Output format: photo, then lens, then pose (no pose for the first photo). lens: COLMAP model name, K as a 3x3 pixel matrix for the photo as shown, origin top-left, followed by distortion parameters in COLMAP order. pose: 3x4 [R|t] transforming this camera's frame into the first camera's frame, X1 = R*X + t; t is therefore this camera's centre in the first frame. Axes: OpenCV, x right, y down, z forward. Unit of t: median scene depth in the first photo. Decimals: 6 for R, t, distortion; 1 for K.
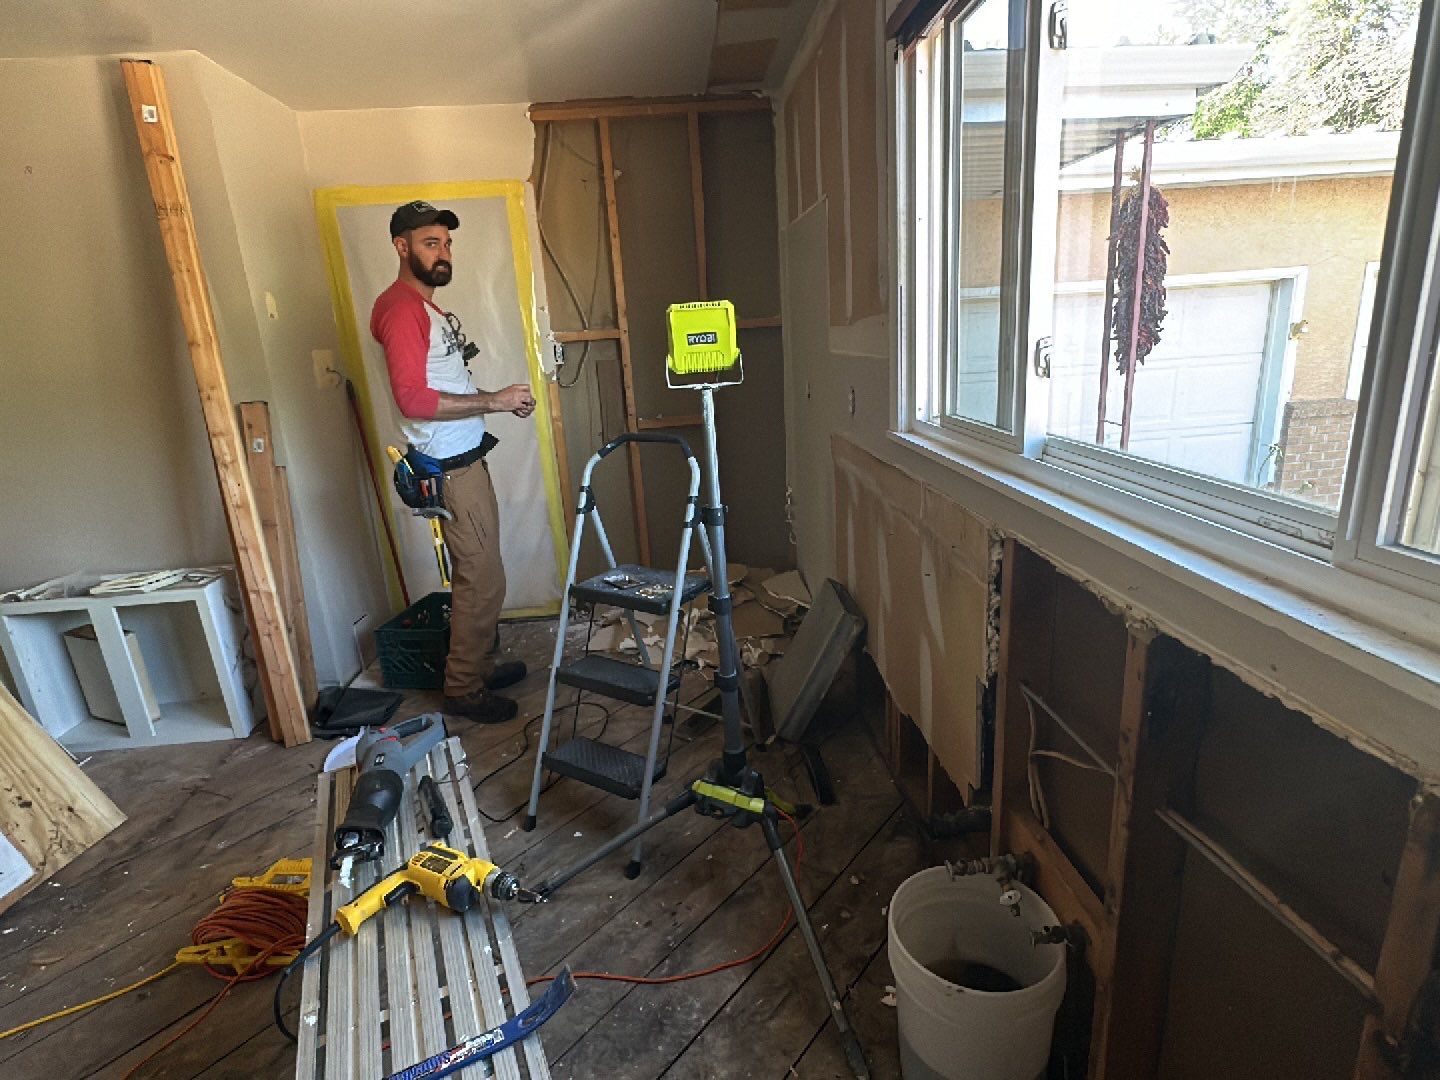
lens RADIAL K [[724.9, 0, 720.0], [0, 724.9, 540.0], [0, 0, 1]] dist [-0.016309, 0.007742]
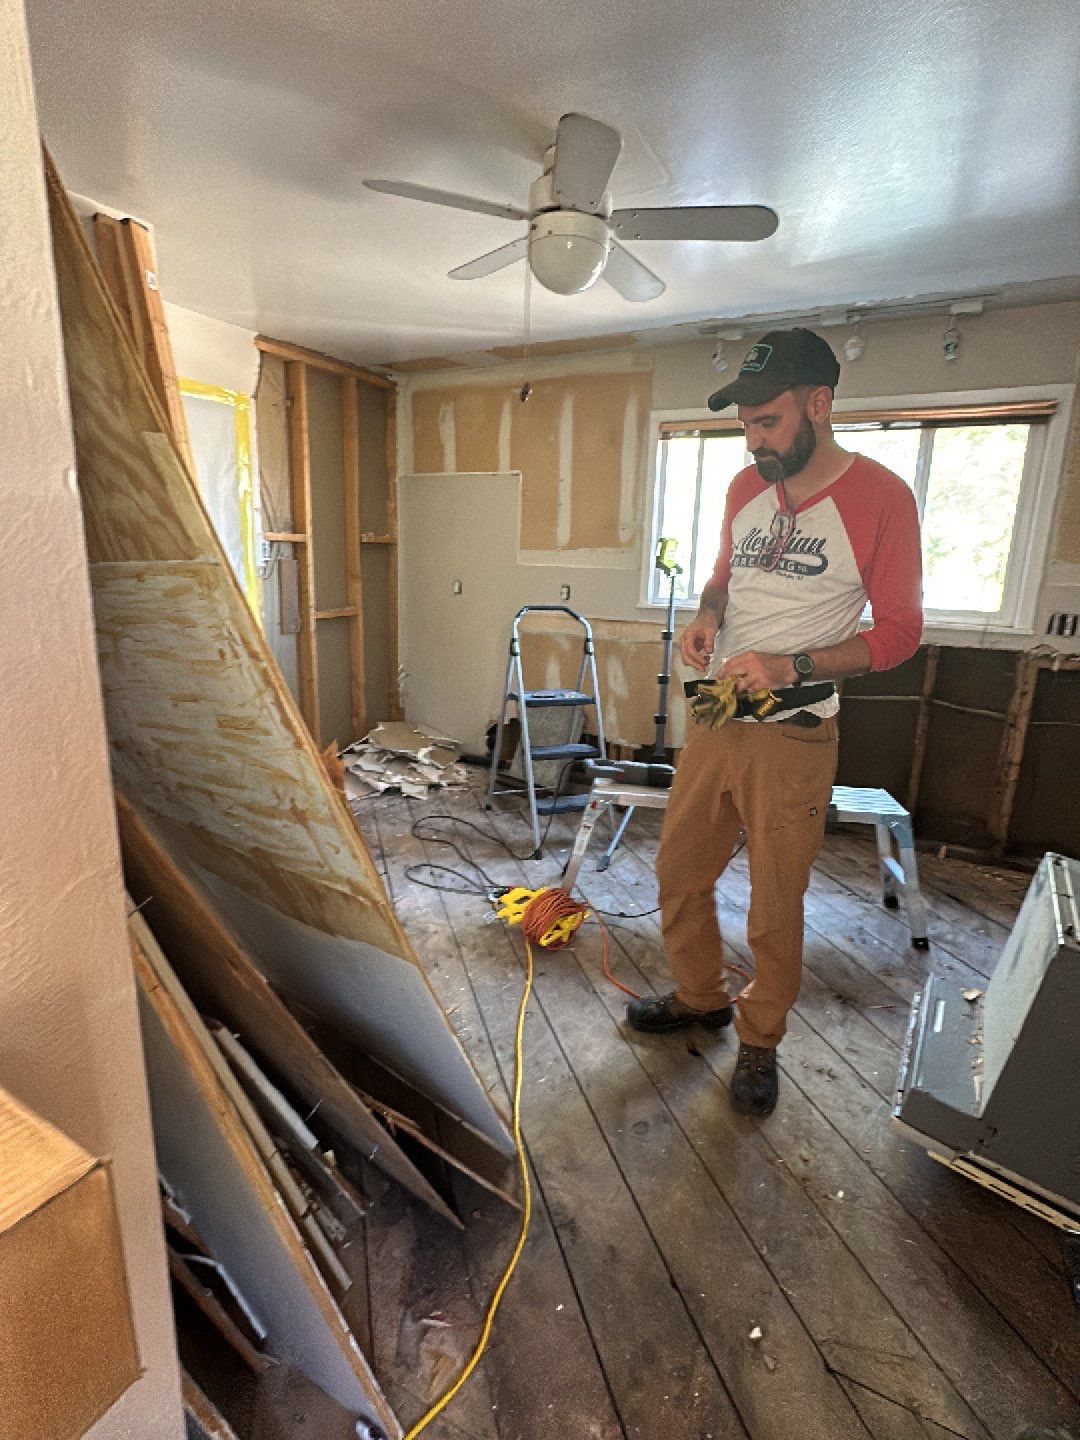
lens RADIAL K [[724.9, 0, 540.0], [0, 724.9, 720.0], [0, 0, 1]] dist [-0.016309, 0.007742]
pose [[0.561667, -0.107959, 0.820290, -1.405050], [0.165535, 0.986067, 0.016433, 0.080526], [-0.810635, 0.126557, 0.571712, 0.075325]]
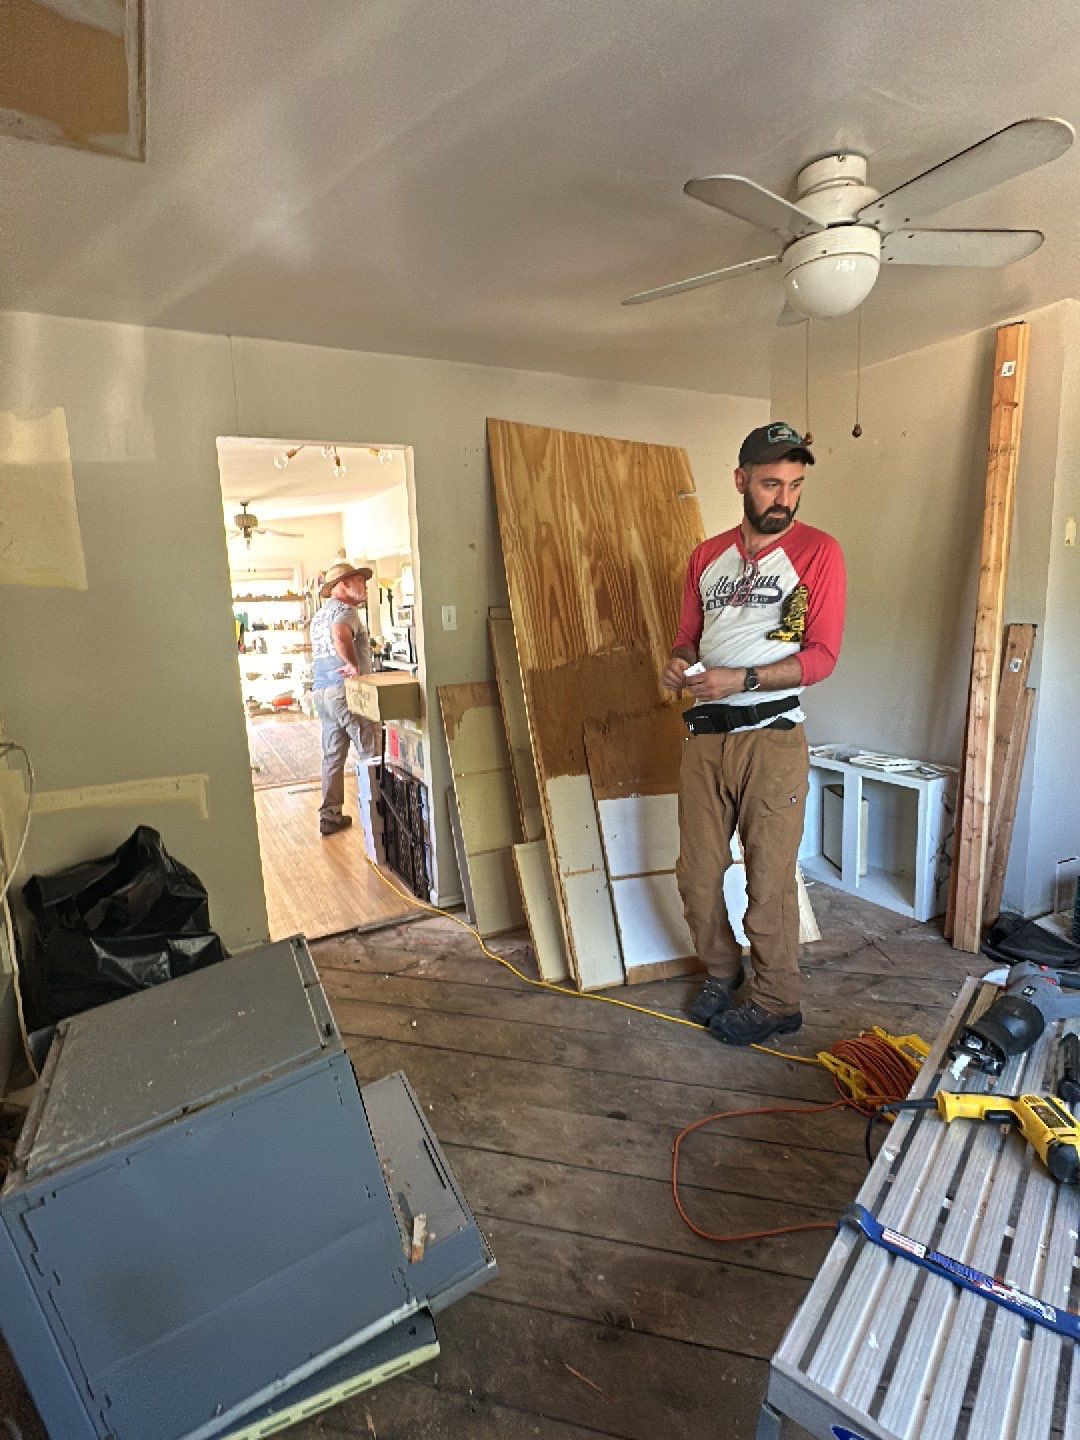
lens RADIAL K [[724.9, 0, 540.0], [0, 724.9, 720.0], [0, 0, 1]] dist [-0.016309, 0.007742]
pose [[0.393103, 0.194196, -0.898753, 0.046277], [-0.240021, 0.965226, 0.103577, 0.002875], [0.887615, 0.175004, 0.426045, -0.045623]]
